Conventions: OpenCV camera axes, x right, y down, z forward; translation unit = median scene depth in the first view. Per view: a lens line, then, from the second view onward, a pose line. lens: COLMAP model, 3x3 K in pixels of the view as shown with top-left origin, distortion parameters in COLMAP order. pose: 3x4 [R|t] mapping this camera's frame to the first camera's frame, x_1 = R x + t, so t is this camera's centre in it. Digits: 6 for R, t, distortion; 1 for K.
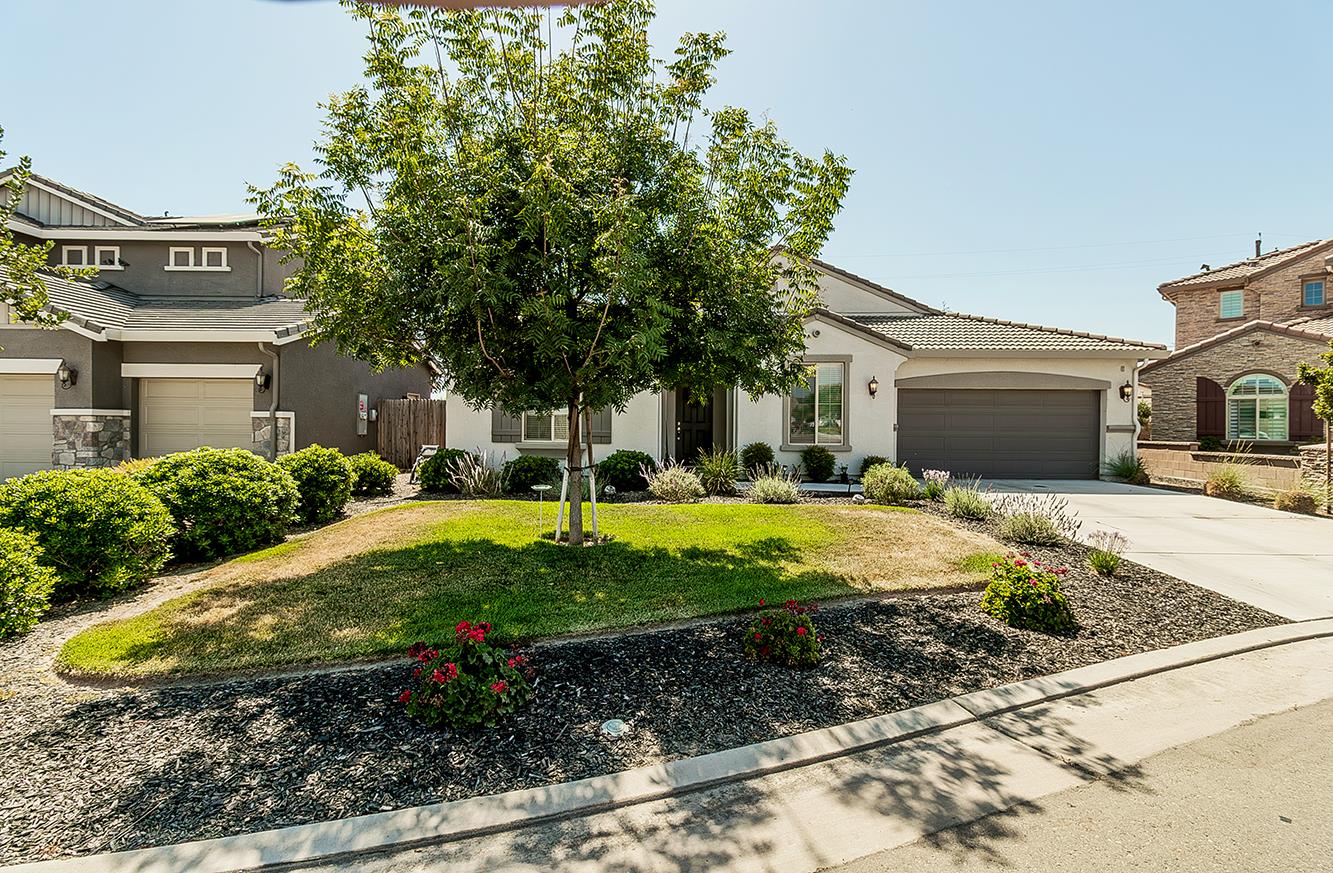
lens RADIAL K [[602.2, 0, 666.5], [0, 602.2, 436.5], [0, 0, 1]] dist [-0.000294, 0.000468]
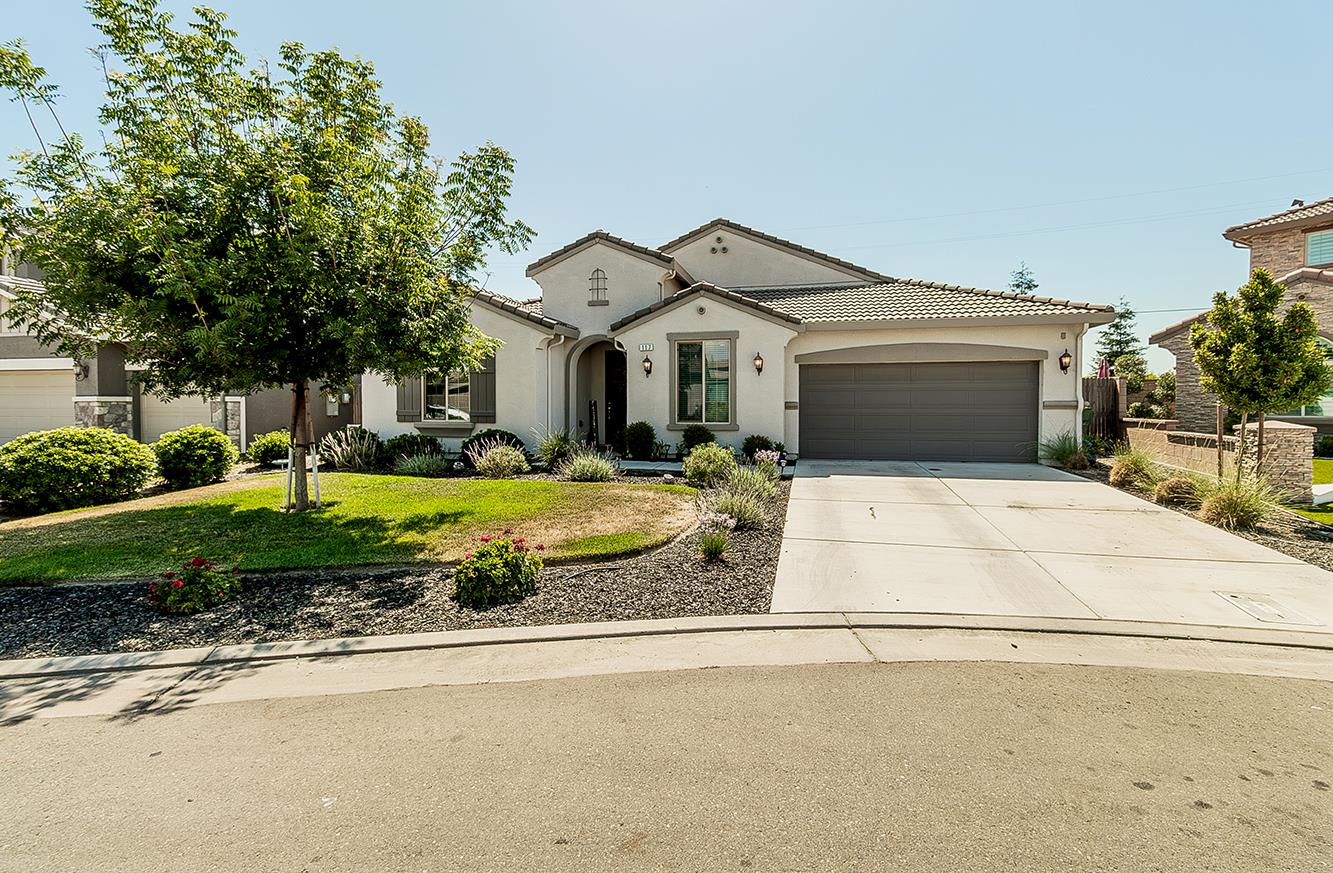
lens RADIAL K [[602.2, 0, 666.5], [0, 602.2, 436.5], [0, 0, 1]] dist [-0.000294, 0.000468]
pose [[0.974814, 0.003469, -0.222990, 0.471465], [0.004344, 0.999394, 0.034534, 0.000140], [0.222975, -0.034633, 0.974209, 0.027281]]
